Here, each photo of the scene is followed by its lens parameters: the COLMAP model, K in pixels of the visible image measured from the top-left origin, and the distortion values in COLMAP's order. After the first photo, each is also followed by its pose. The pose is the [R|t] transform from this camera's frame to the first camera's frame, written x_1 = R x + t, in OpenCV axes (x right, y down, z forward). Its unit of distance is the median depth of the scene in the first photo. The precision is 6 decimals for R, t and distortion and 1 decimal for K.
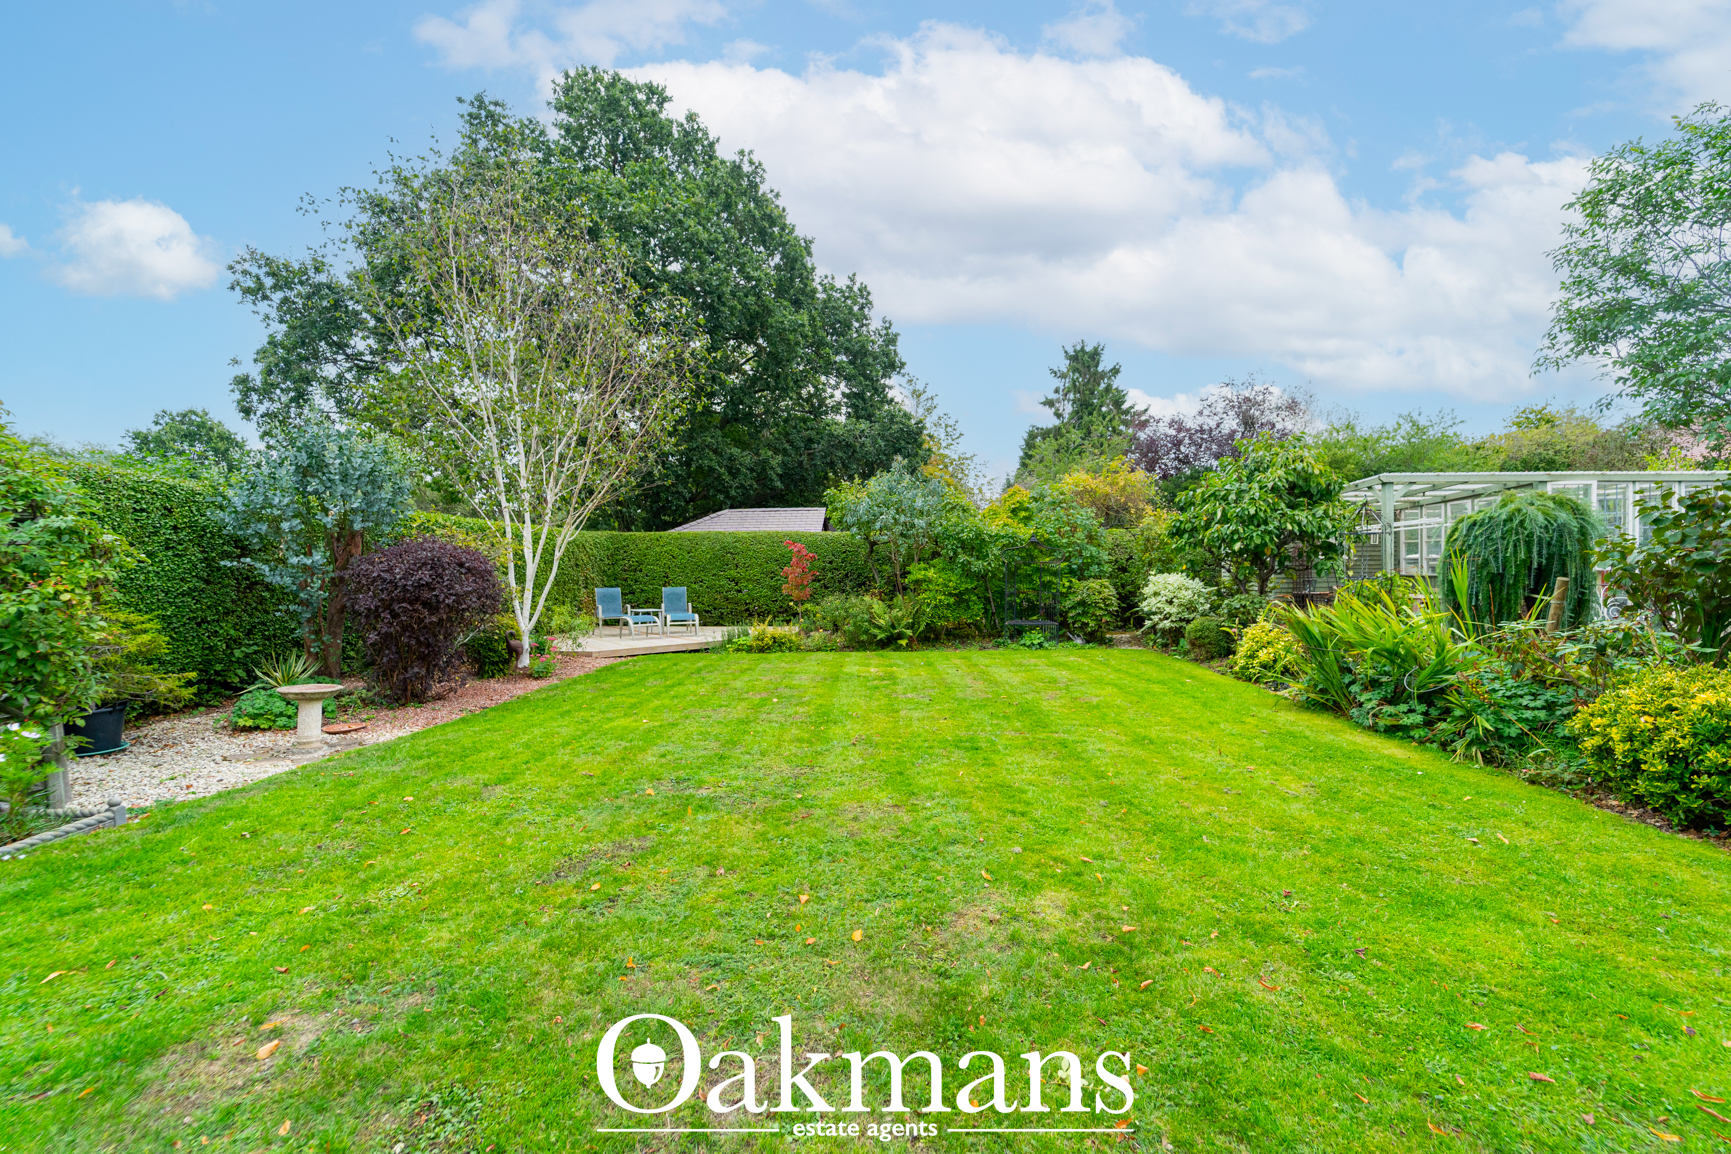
lens RADIAL K [[706.6, 0, 872.1], [0, 706.6, 576.5], [0, 0, 1]] dist [0.000729, -0.000792]
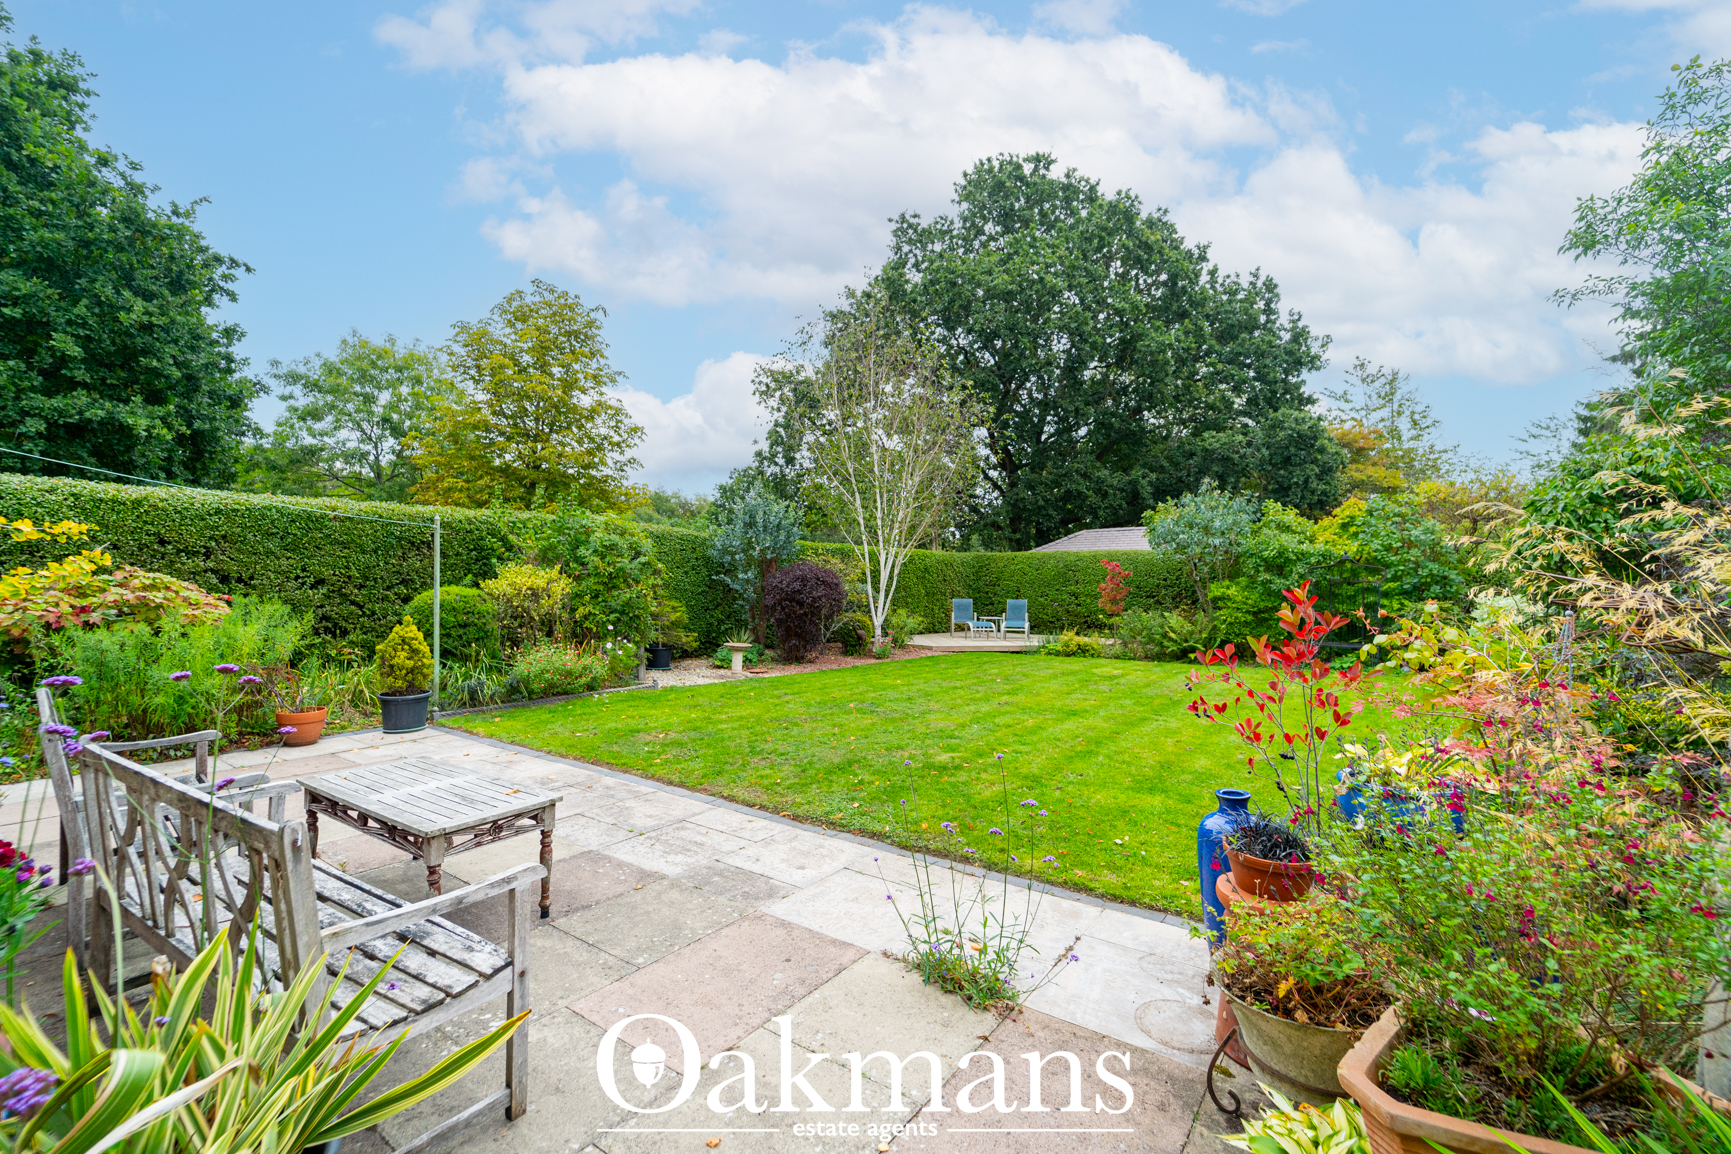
lens RADIAL K [[741.3, 0, 869.2], [0, 741.3, 571.7], [0, 0, 1]] dist [0.000453, -0.000050]
pose [[0.815236, 0.002513, -0.579124, 0.276376], [-0.018688, 0.999584, -0.021970, 0.000773], [0.578827, 0.028734, 0.814944, -0.177403]]
